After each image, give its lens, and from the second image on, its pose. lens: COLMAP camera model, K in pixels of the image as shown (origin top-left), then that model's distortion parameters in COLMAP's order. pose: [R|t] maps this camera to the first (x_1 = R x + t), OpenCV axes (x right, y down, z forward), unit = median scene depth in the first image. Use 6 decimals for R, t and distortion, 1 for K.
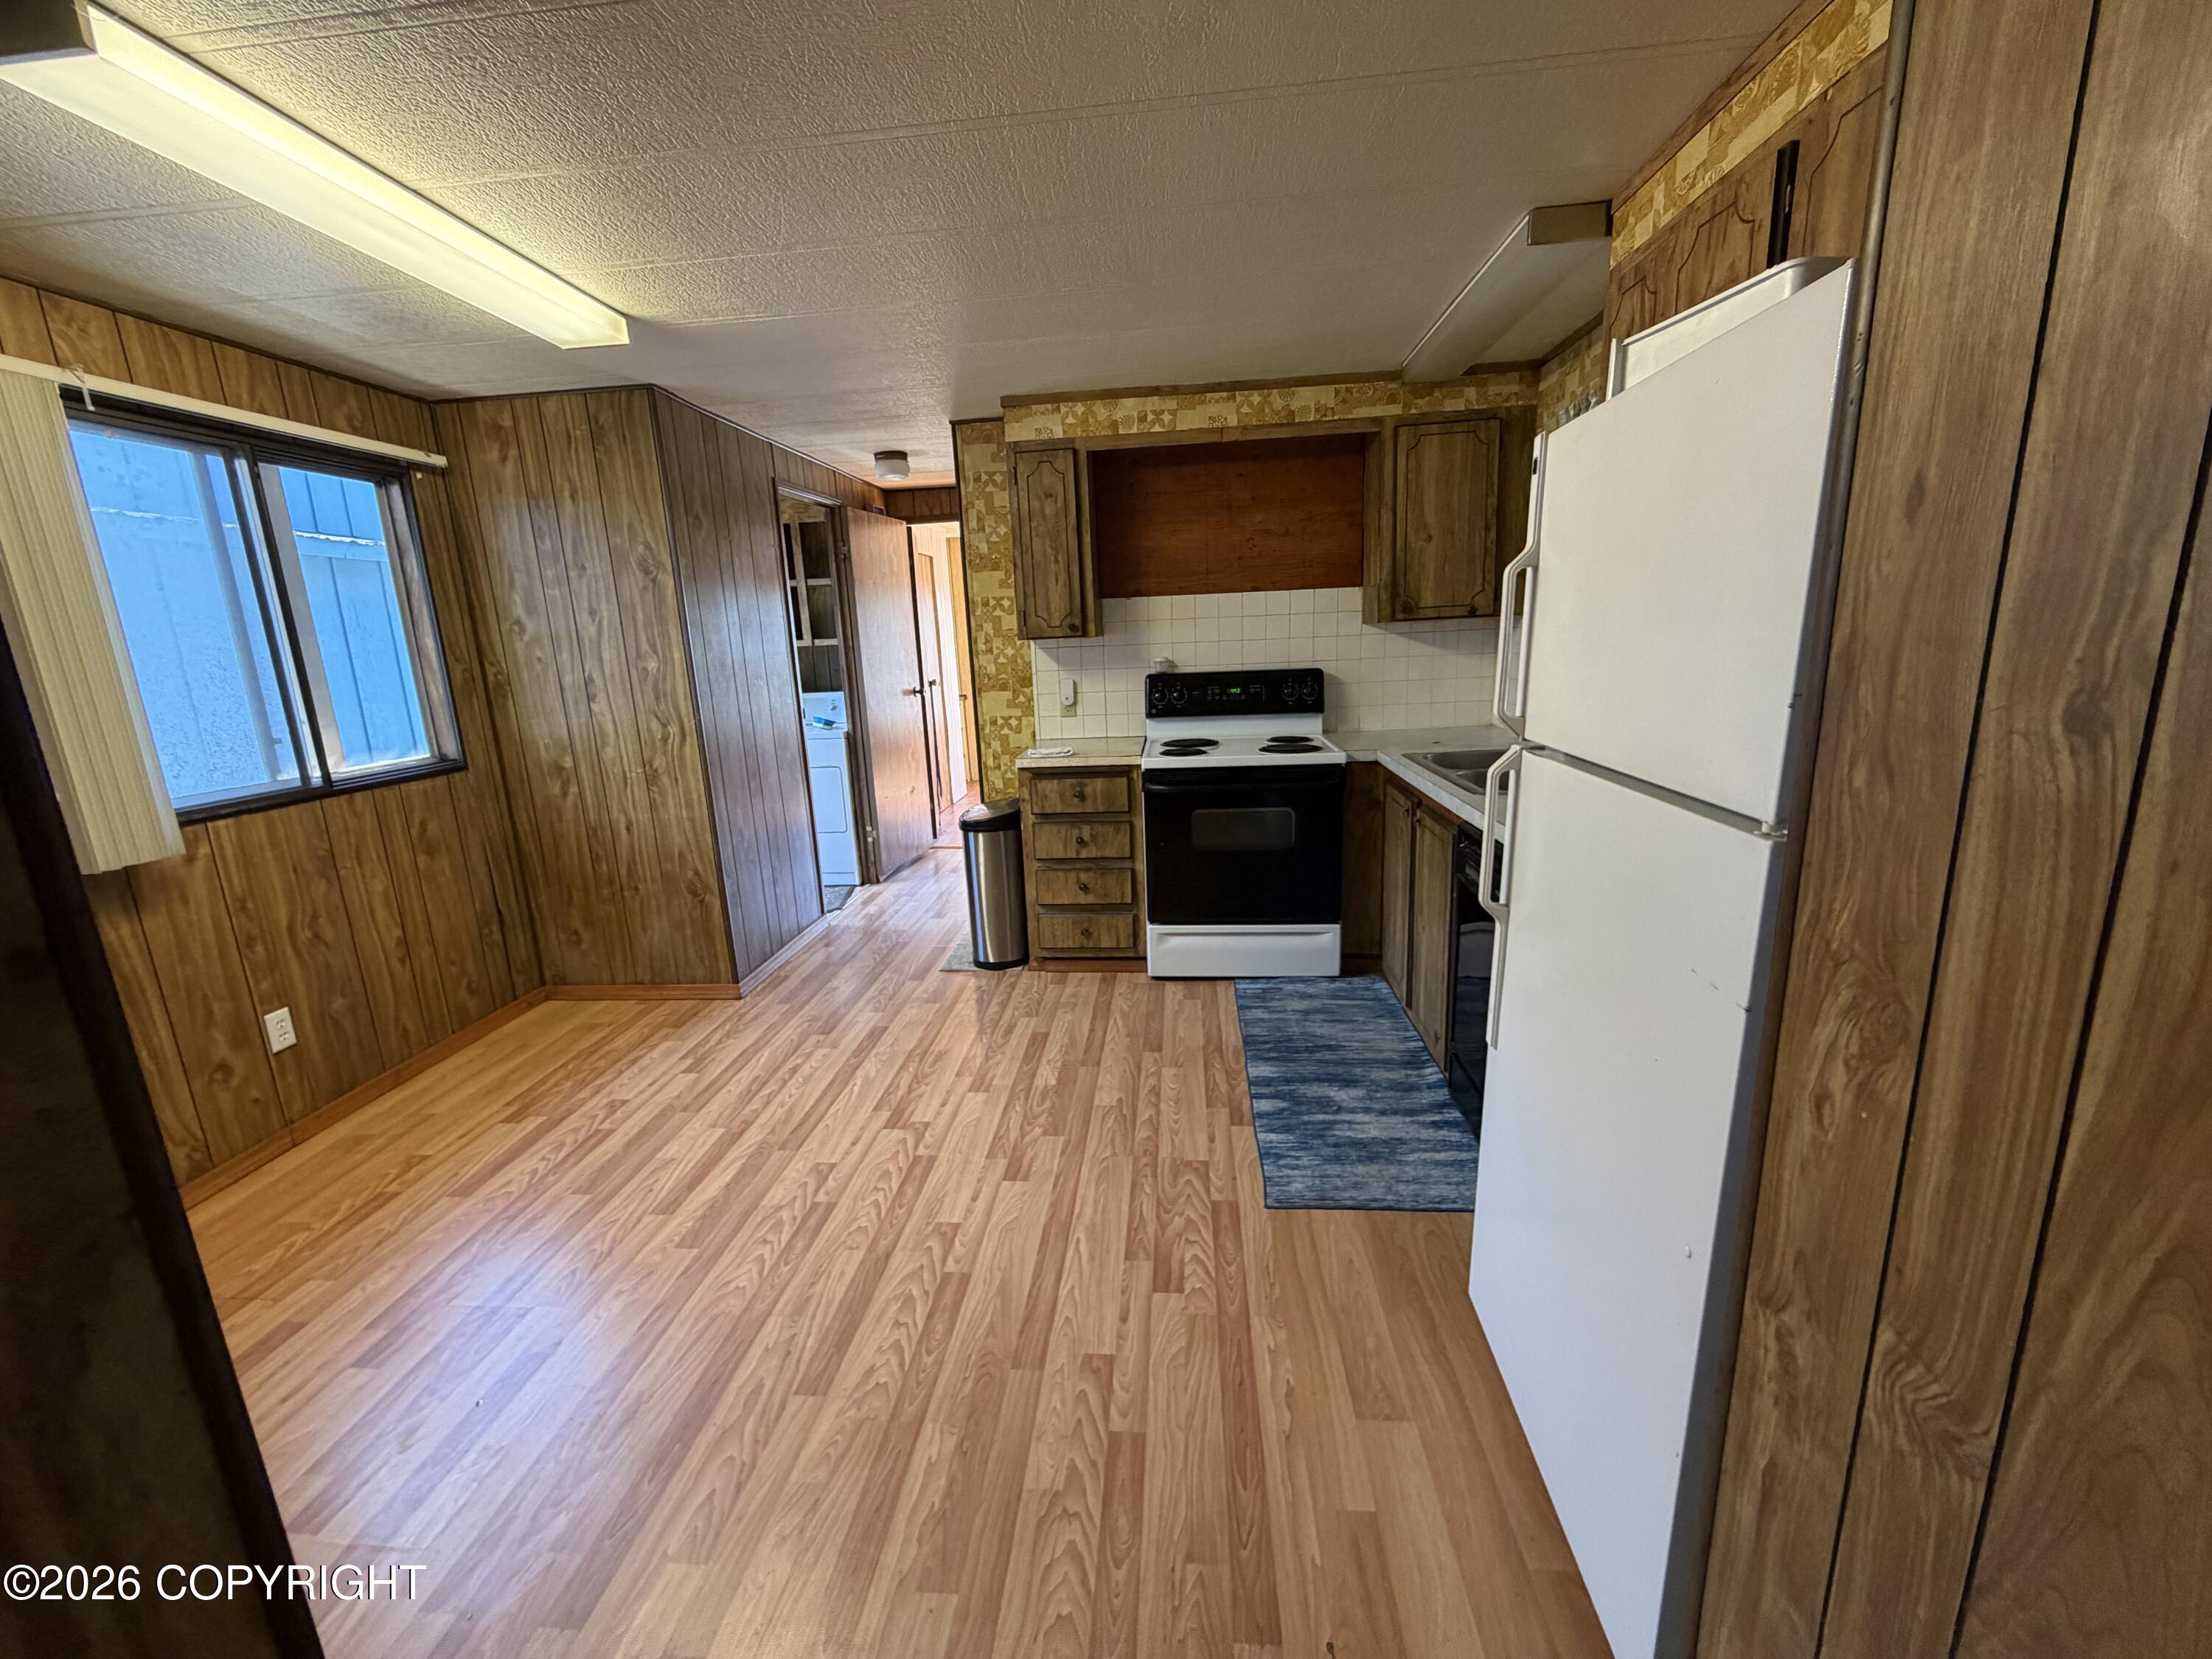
lens RADIAL K [[885.2, 0, 1102.5], [0, 885.2, 830.7], [0, 0, 1]] dist [0.003936, -0.000584]
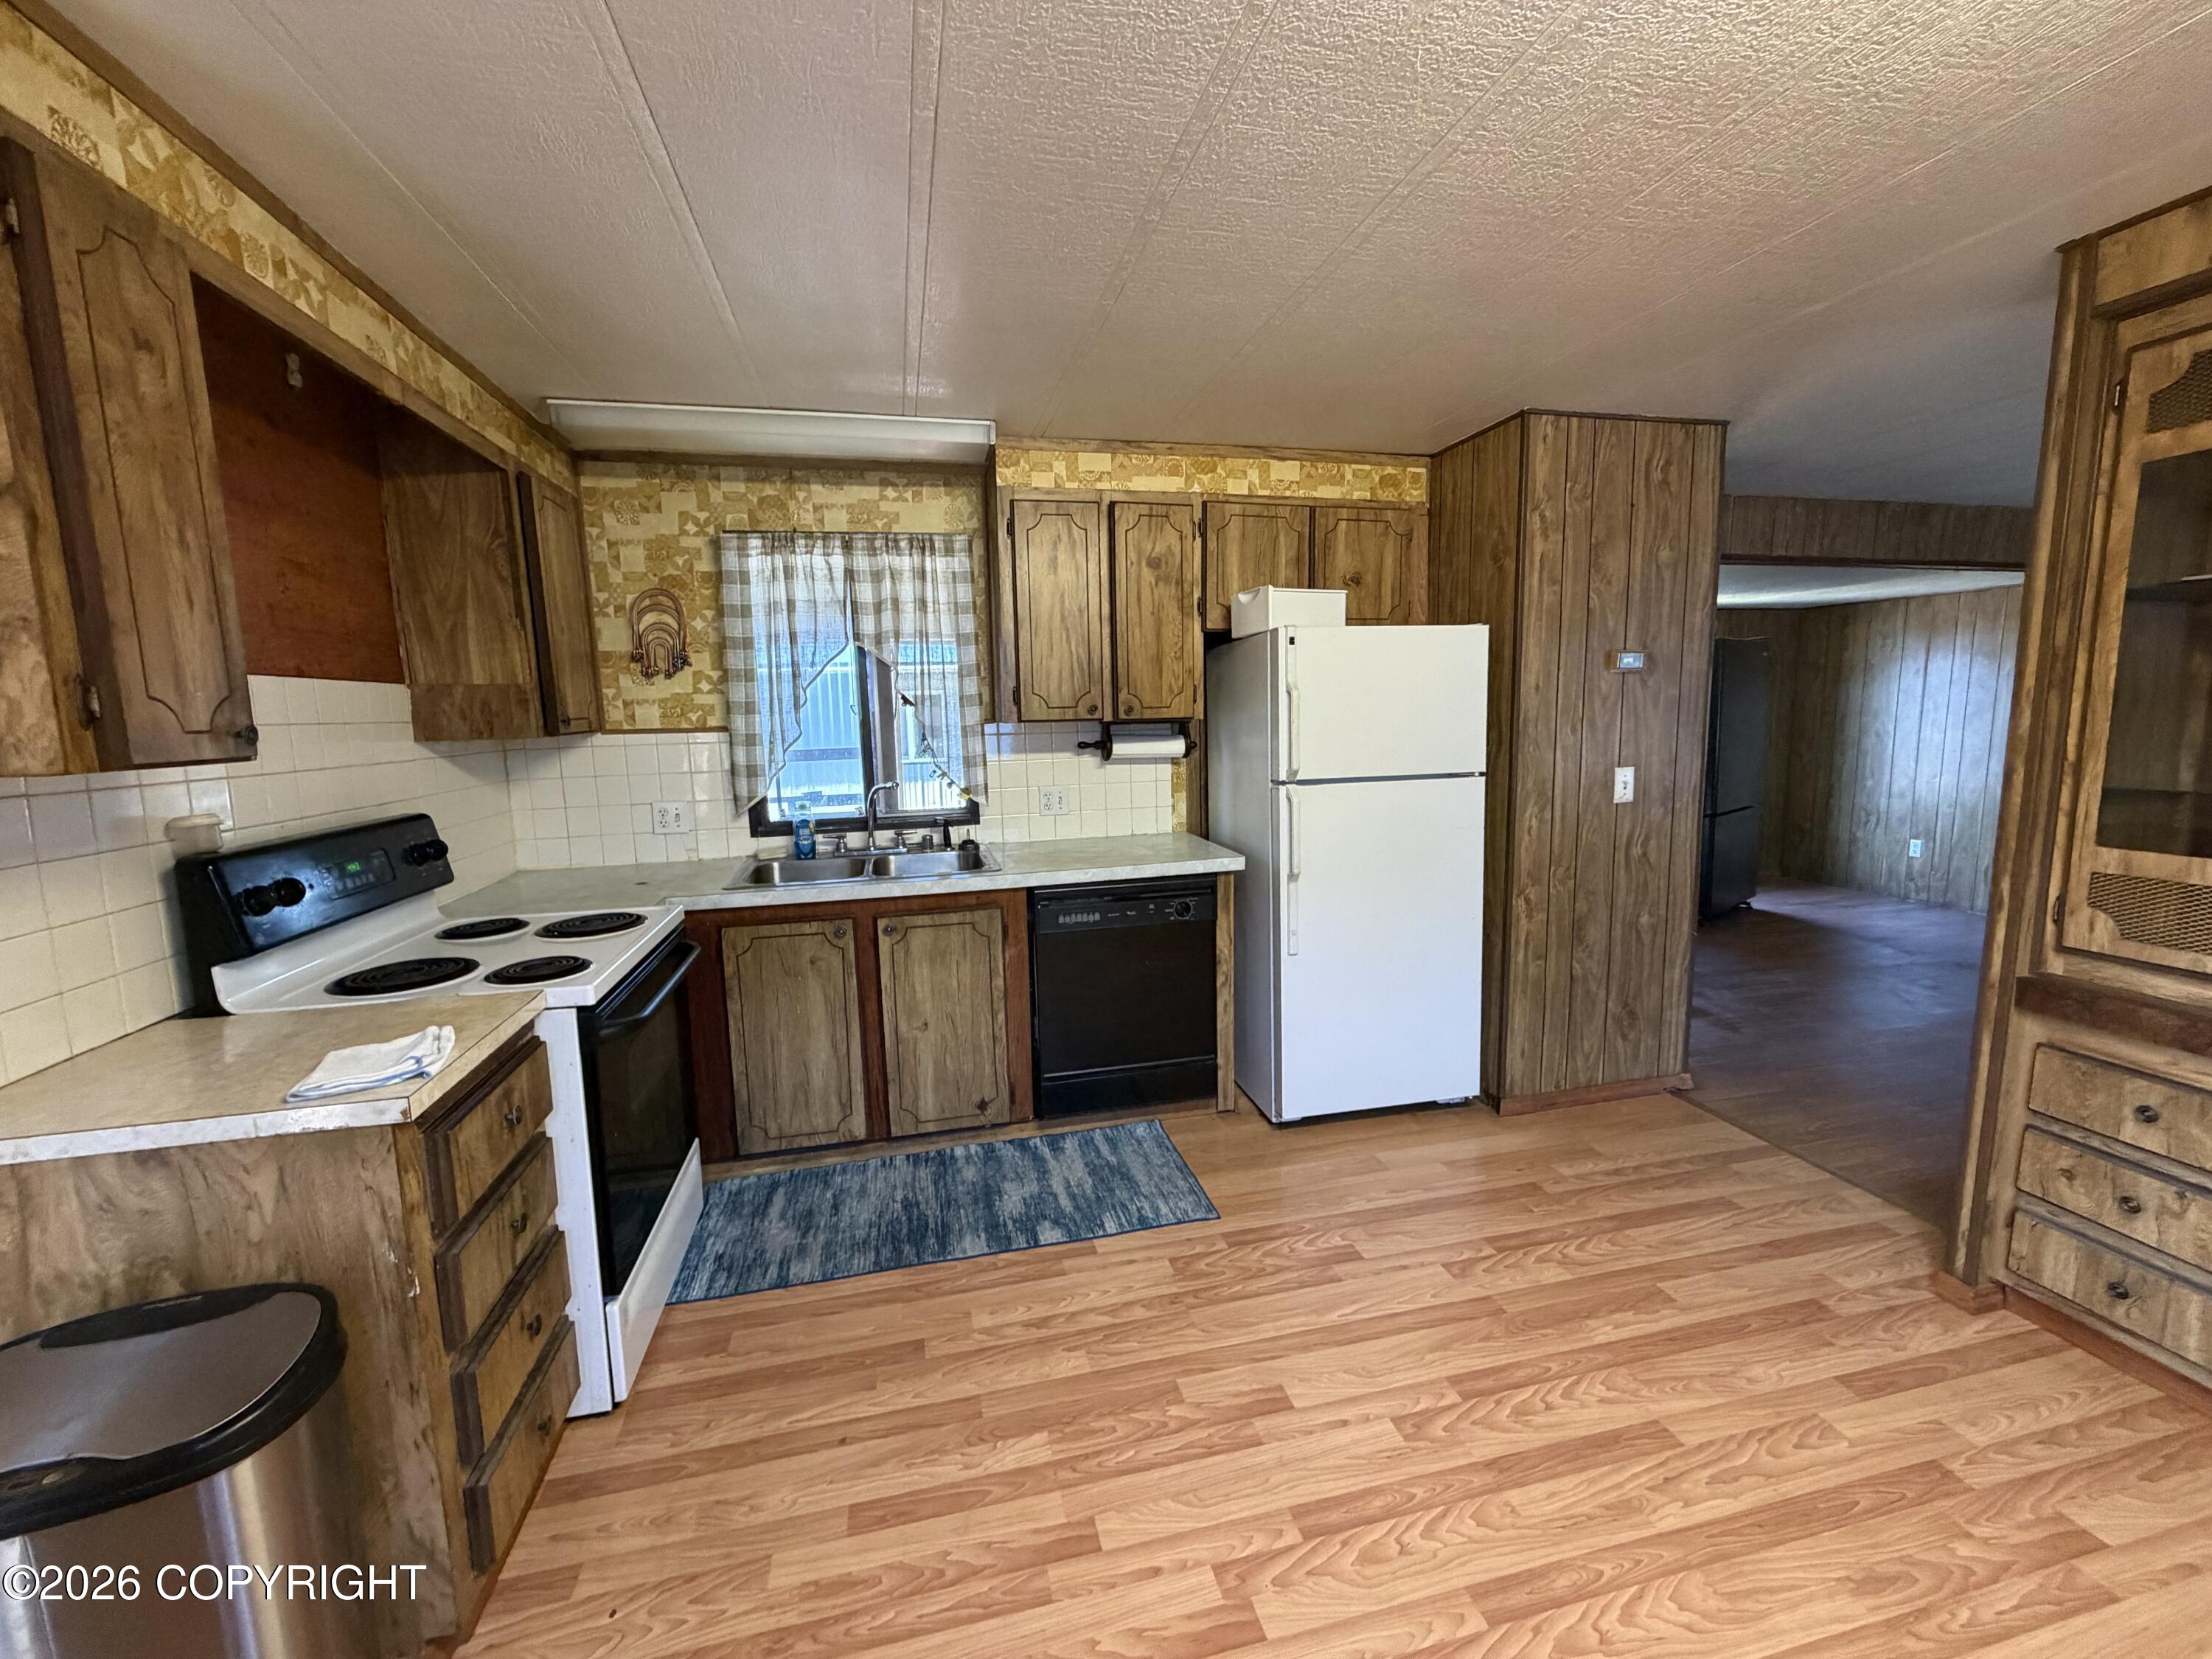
lens RADIAL K [[885.2, 0, 1099.7], [0, 885.2, 824.8], [0, 0, 1]] dist [0.003936, -0.000584]
pose [[-0.310169, -0.074703, 0.947742, -0.692914], [0.242747, 0.957639, 0.154927, -0.235555], [-0.919168, 0.278115, -0.278896, 1.125270]]
